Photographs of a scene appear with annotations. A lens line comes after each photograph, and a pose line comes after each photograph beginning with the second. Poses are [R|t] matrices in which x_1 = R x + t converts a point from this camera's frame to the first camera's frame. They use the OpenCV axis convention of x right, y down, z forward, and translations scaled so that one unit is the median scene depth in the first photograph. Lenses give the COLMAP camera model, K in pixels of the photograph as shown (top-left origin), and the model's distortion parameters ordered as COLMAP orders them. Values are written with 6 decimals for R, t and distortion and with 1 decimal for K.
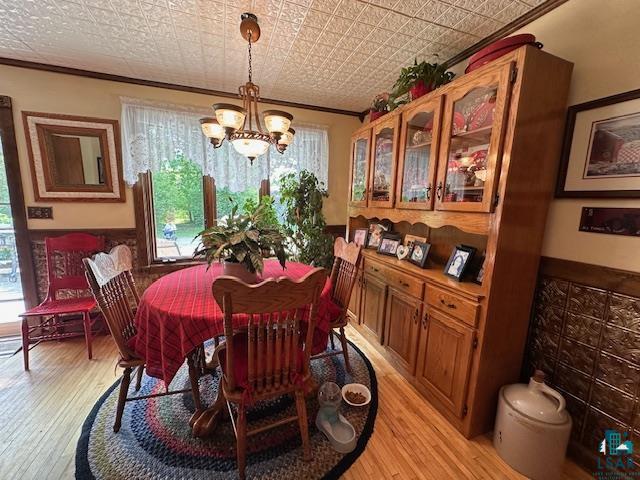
lens RADIAL K [[255.4, 0, 316.9], [0, 255.4, 242.5], [0, 0, 1]] dist [0.009208, -0.000519]
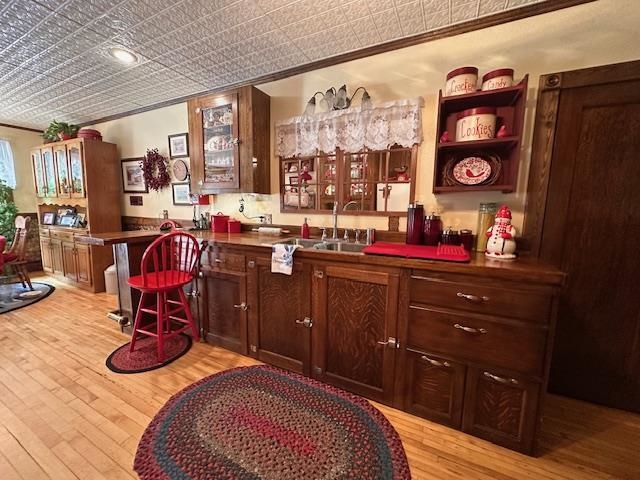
lens RADIAL K [[255.4, 0, 321.5], [0, 255.4, 237.9], [0, 0, 1]] dist [0.009208, -0.000519]
pose [[0.737643, -0.084727, 0.669854, 0.370754], [0.102487, 0.994650, 0.012950, 0.270565], [-0.667367, 0.059098, 0.742380, -1.342745]]
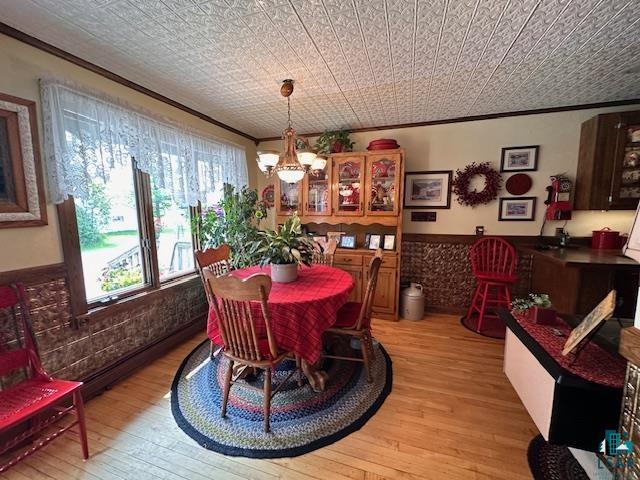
lens RADIAL K [[255.4, 0, 322.8], [0, 255.4, 243.1], [0, 0, 1]] dist [0.009208, -0.000519]
pose [[0.629827, -0.127714, 0.766164, -0.863370], [0.143405, 0.988552, 0.046898, -0.043673], [-0.763383, 0.080334, 0.640931, 0.042918]]
